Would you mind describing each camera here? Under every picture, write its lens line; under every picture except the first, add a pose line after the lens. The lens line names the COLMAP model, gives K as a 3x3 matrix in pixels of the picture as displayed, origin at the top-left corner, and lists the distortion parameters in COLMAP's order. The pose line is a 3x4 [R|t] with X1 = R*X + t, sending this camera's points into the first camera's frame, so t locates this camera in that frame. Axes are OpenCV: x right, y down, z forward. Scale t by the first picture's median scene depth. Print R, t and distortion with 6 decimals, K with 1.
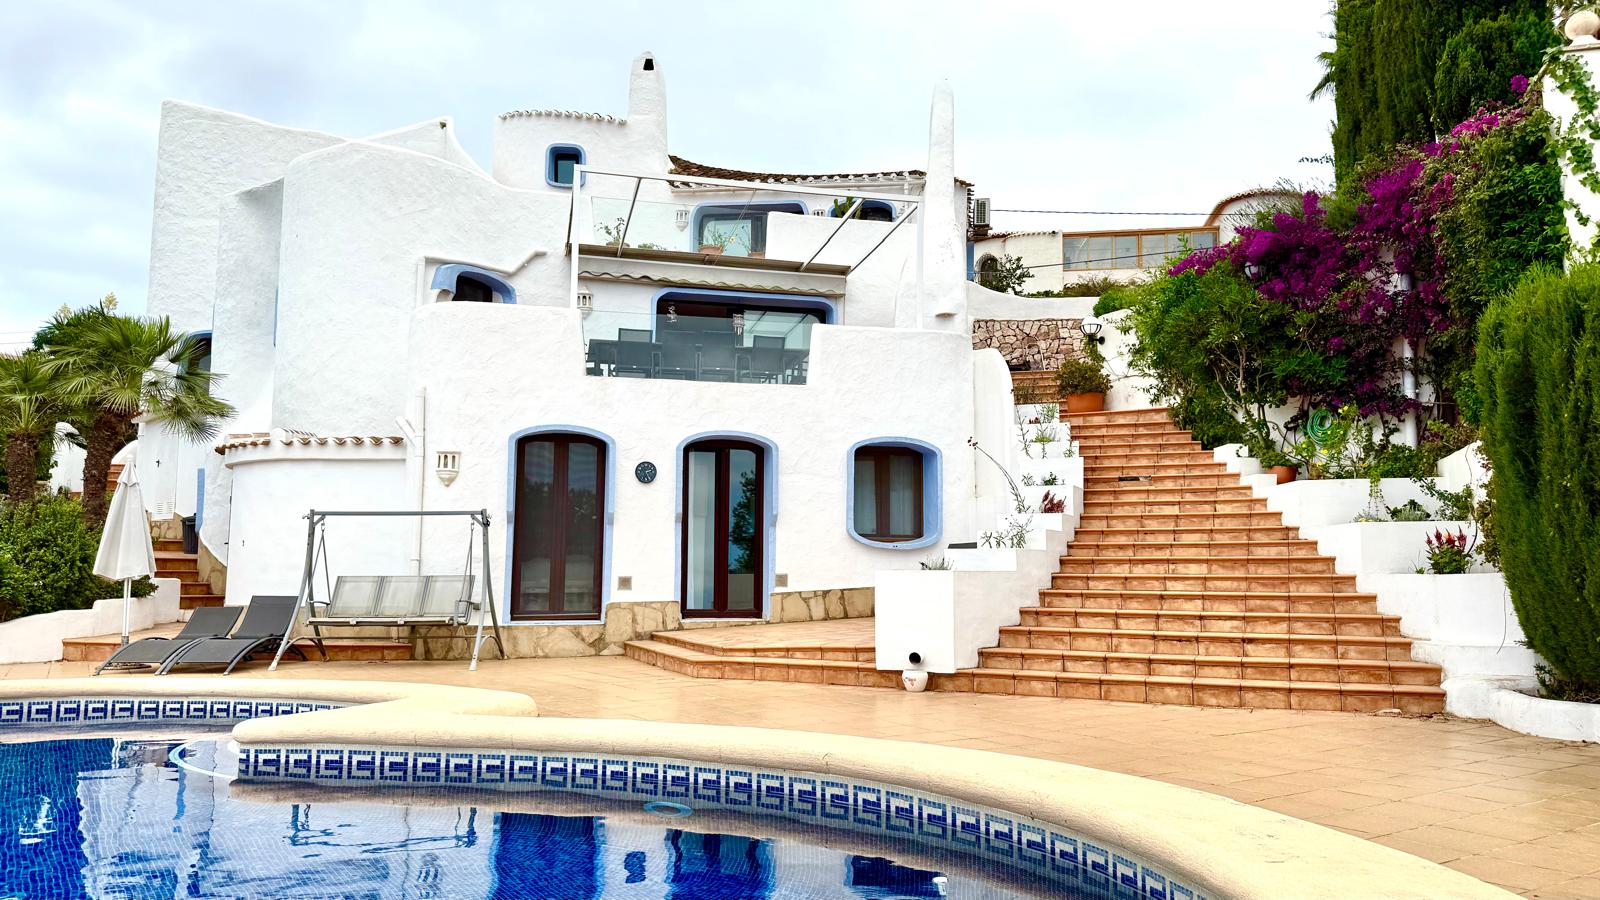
lens RADIAL K [[1211.4, 0, 787.4], [0, 1211.4, 466.8], [0, 0, 1]] dist [0.071315, -0.070172]
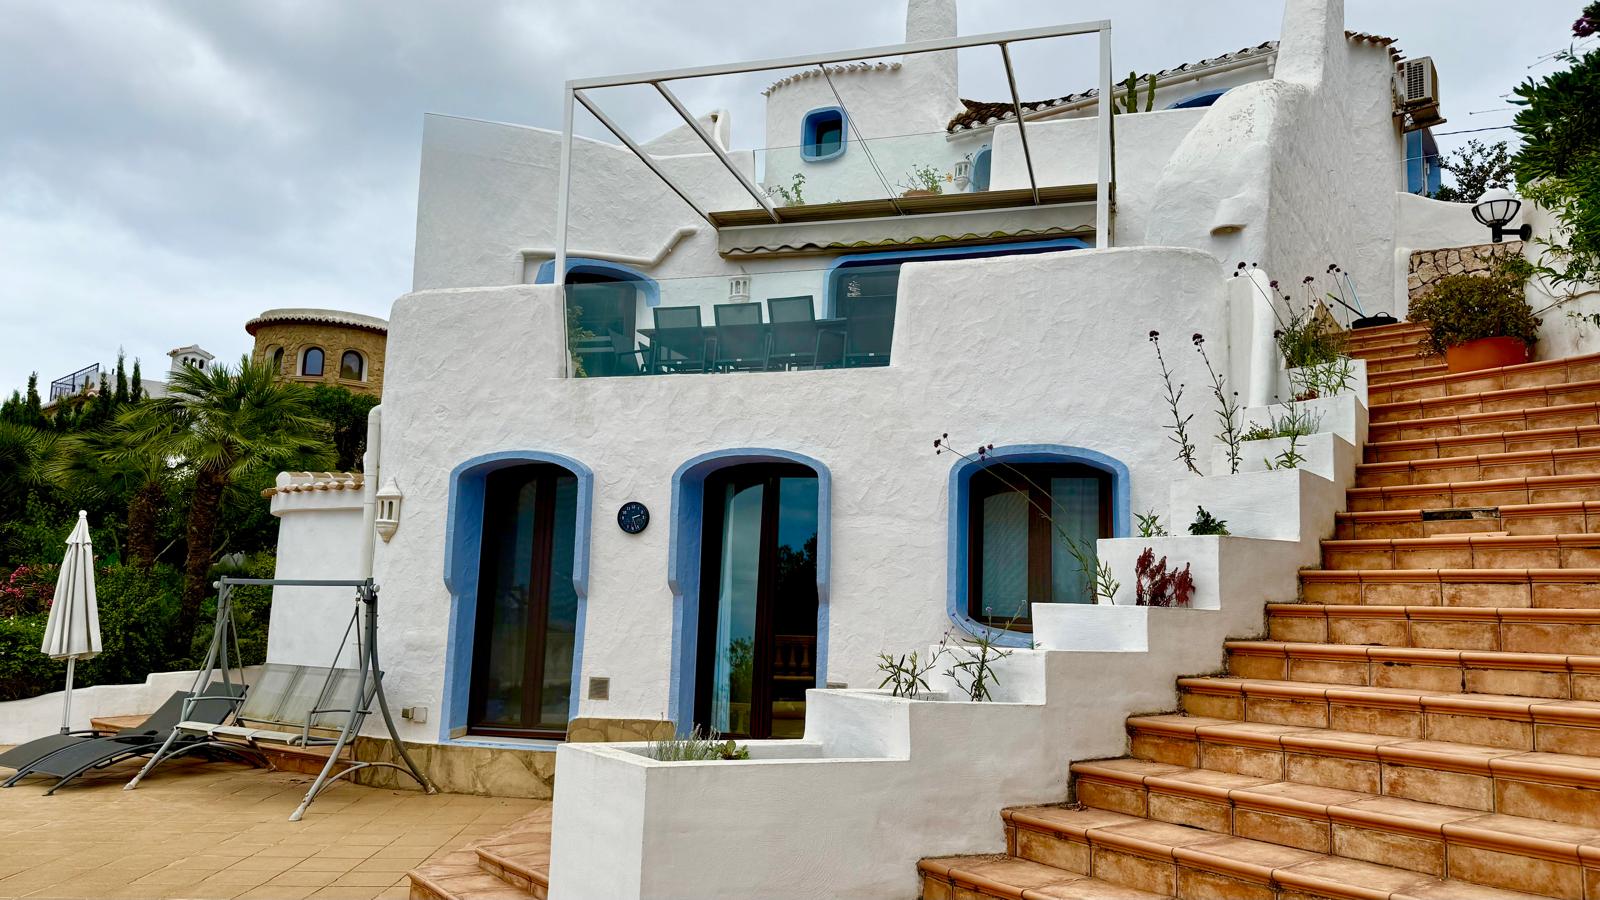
lens RADIAL K [[1159.0, 0, 802.7], [0, 1159.0, 476.7], [0, 0, 1]] dist [0.002615, -0.010970]
pose [[0.864958, -0.037246, -0.500460, 0.295563], [0.025129, 0.999206, -0.030934, 0.003684], [0.501215, 0.014181, 0.865207, 0.546285]]
